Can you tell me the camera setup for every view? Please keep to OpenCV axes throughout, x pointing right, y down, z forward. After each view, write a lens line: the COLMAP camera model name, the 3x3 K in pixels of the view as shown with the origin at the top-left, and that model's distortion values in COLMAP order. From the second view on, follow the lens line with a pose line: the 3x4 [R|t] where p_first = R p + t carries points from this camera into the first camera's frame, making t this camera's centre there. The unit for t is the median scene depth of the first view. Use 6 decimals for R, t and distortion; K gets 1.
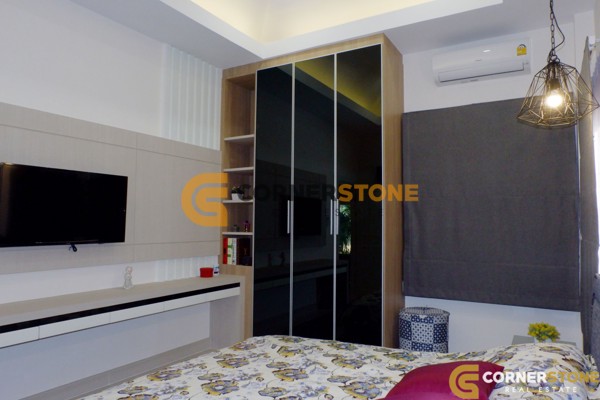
lens RADIAL K [[419.9, 0, 300.0], [0, 419.9, 196.8], [0, 0, 1]] dist [-0.034119, 0.011325]
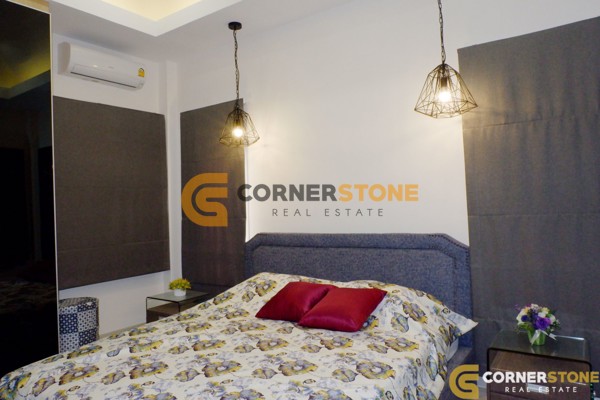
lens RADIAL K [[419.9, 0, 300.0], [0, 419.9, 196.8], [0, 0, 1]] dist [-0.034119, 0.011325]
pose [[0.069801, 0.005599, 0.997545, -0.975795], [-0.021539, 0.999760, -0.004104, 0.024894], [-0.997328, -0.021200, 0.069905, 0.594476]]
